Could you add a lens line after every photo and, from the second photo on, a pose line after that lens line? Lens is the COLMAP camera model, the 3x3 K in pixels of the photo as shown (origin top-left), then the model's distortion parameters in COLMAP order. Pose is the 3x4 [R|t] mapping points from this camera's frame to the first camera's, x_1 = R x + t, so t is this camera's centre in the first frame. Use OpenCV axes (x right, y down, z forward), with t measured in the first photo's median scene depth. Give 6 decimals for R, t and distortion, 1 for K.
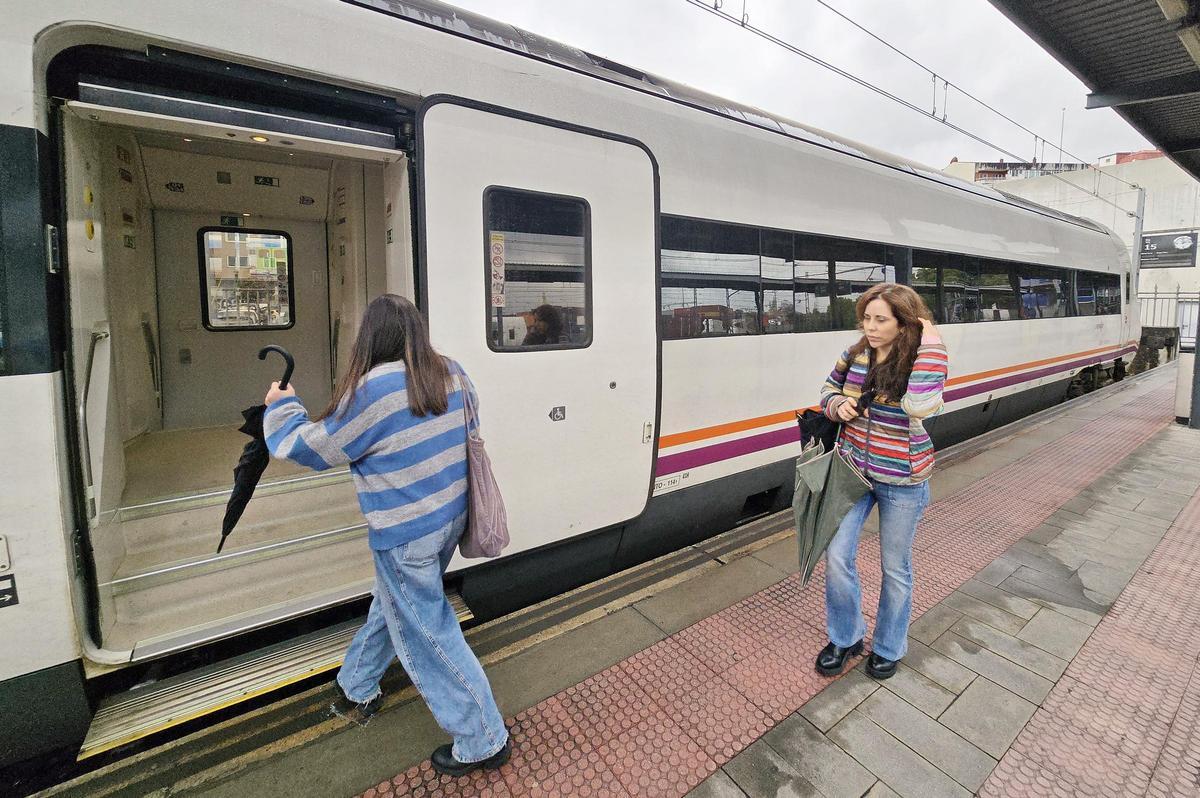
lens RADIAL K [[505.6, 0, 616.9], [0, 505.6, 328.9], [0, 0, 1]] dist [-0.010871, 0.005903]
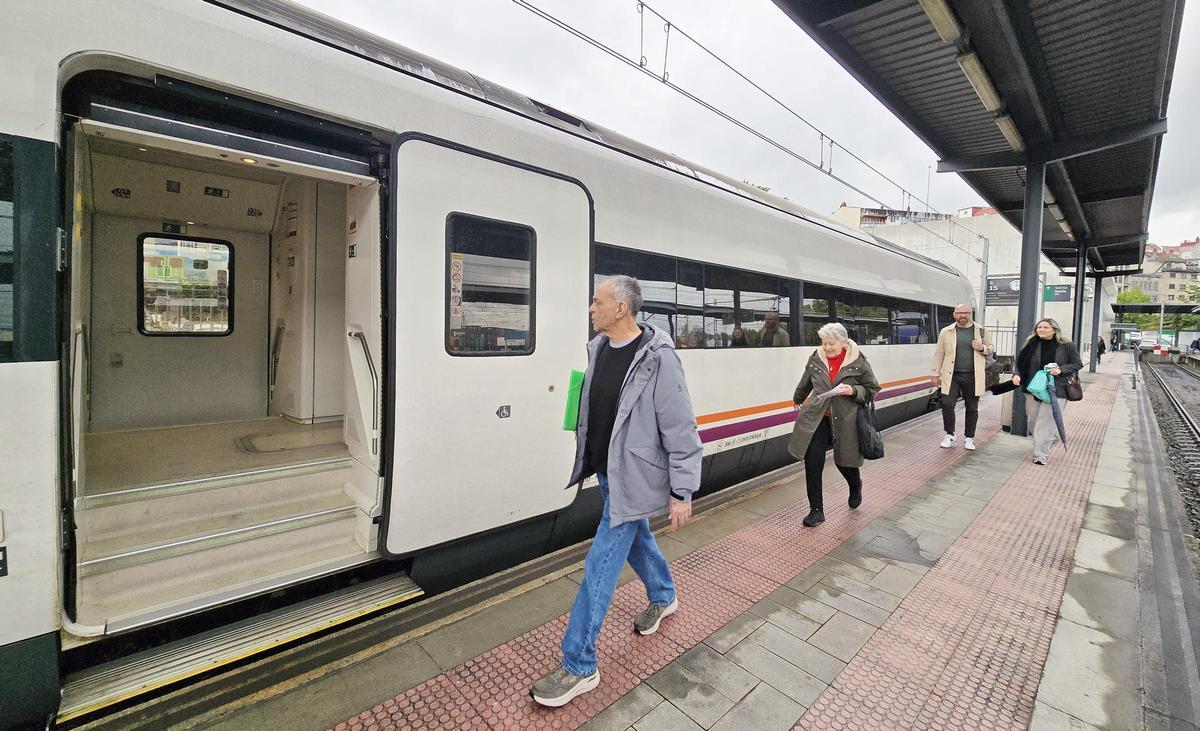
lens RADIAL K [[491.5, 0, 603.1], [0, 491.5, 335.4], [0, 0, 1]] dist [-0.001890, 0.000063]
pose [[0.990542, 0.023003, 0.135266, -0.053396], [-0.018811, 0.999305, -0.032186, 0.028559], [-0.135913, 0.029338, 0.990286, -0.152677]]
